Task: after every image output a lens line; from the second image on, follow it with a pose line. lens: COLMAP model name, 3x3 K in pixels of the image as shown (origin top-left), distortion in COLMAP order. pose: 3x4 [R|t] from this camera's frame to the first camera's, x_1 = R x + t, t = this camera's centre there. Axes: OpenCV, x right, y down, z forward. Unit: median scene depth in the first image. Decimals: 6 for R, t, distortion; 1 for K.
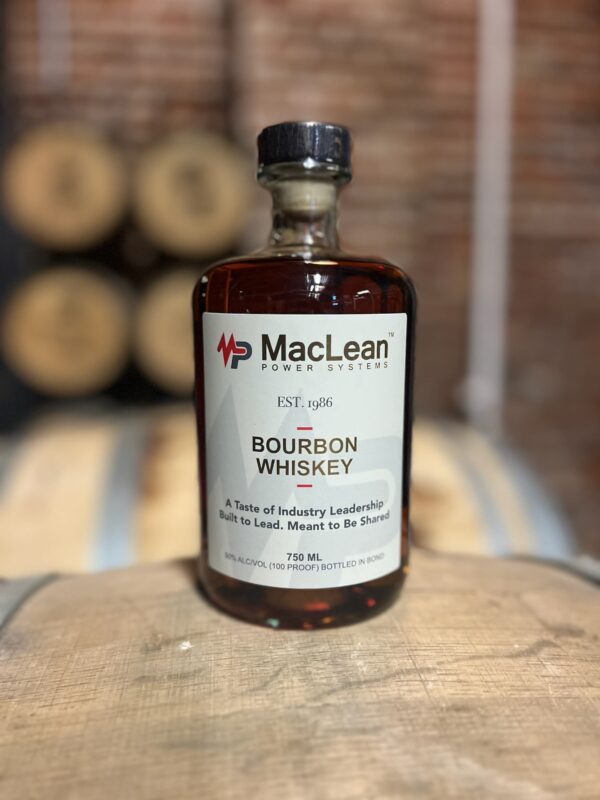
lens RADIAL K [[643.3, 0, 300.4], [0, 643.3, 406.9], [0, 0, 1]] dist [0.023865, -0.050054]
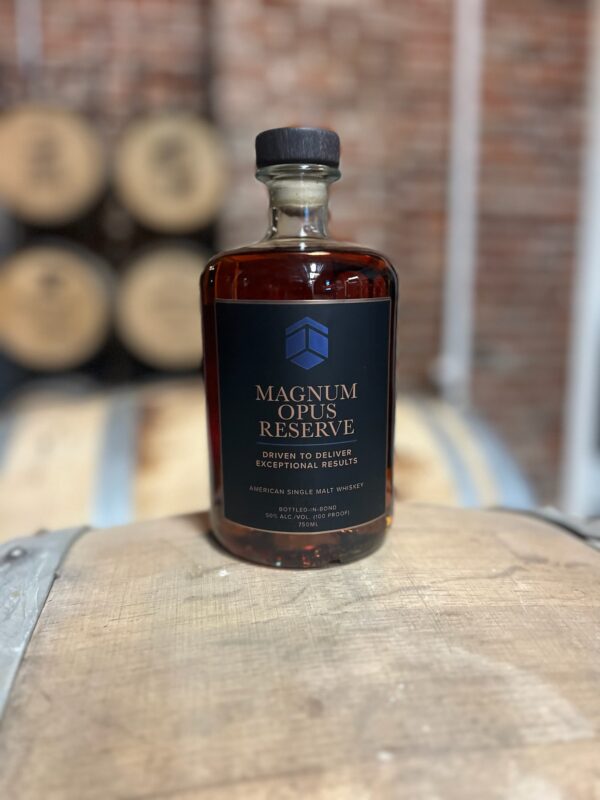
lens RADIAL K [[643.3, 0, 302.2], [0, 643.3, 406.2], [0, 0, 1]] dist [0.023865, -0.050054]
pose [[0.998835, -0.004630, 0.048034, -0.088901], [0.002913, 0.999356, 0.035757, 0.015845], [-0.048169, -0.035575, 0.998205, -0.200938]]
